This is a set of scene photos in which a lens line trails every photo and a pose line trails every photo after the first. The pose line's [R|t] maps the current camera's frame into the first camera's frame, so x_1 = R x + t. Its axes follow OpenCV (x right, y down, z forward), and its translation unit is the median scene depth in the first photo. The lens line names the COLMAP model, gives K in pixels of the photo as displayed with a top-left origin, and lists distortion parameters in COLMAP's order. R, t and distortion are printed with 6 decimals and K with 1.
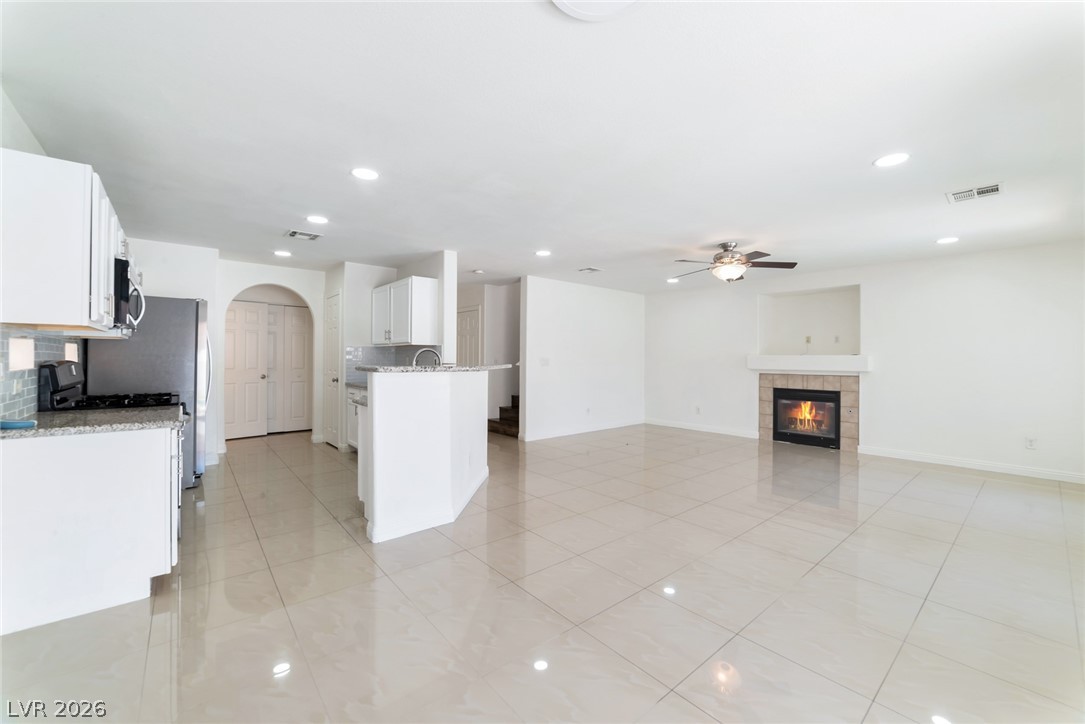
lens RADIAL K [[438.4, 0, 539.4], [0, 438.4, 352.9], [0, 0, 1]] dist [-0.011438, 0.000365]
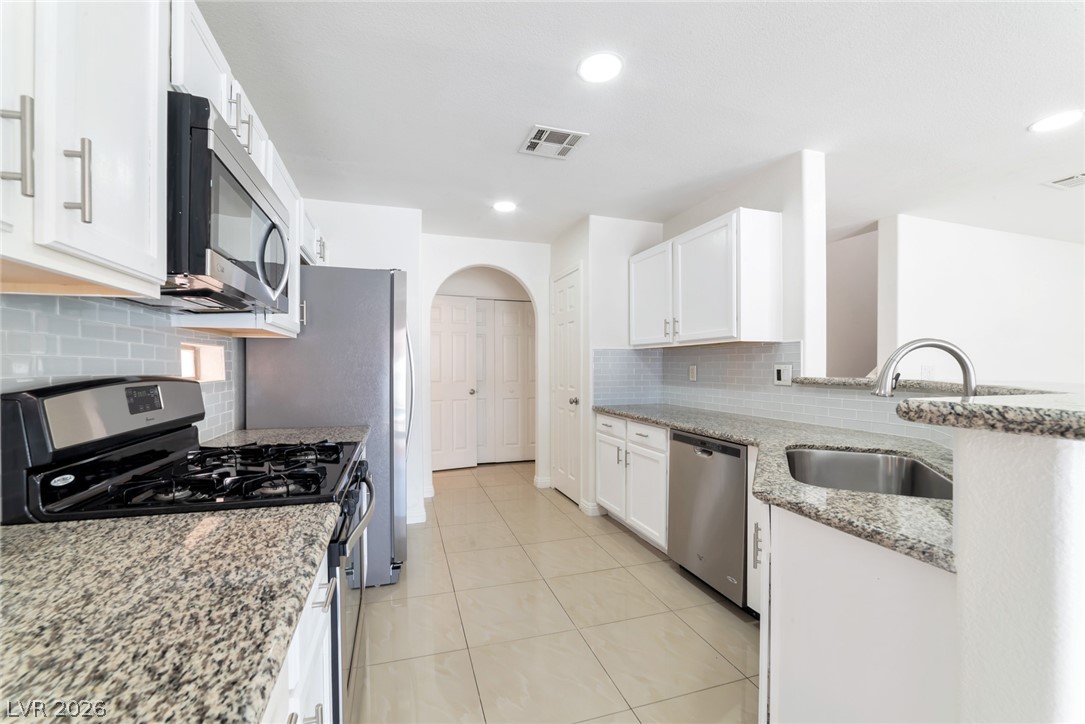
lens RADIAL K [[438.4, 0, 542.9], [0, 438.4, 367.9], [0, 0, 1]] dist [-0.011438, 0.000365]
pose [[0.932924, -0.004123, -0.360051, -0.279399], [0.009488, 0.999869, 0.013135, 0.003266], [0.359949, -0.015671, 0.932840, 0.379394]]
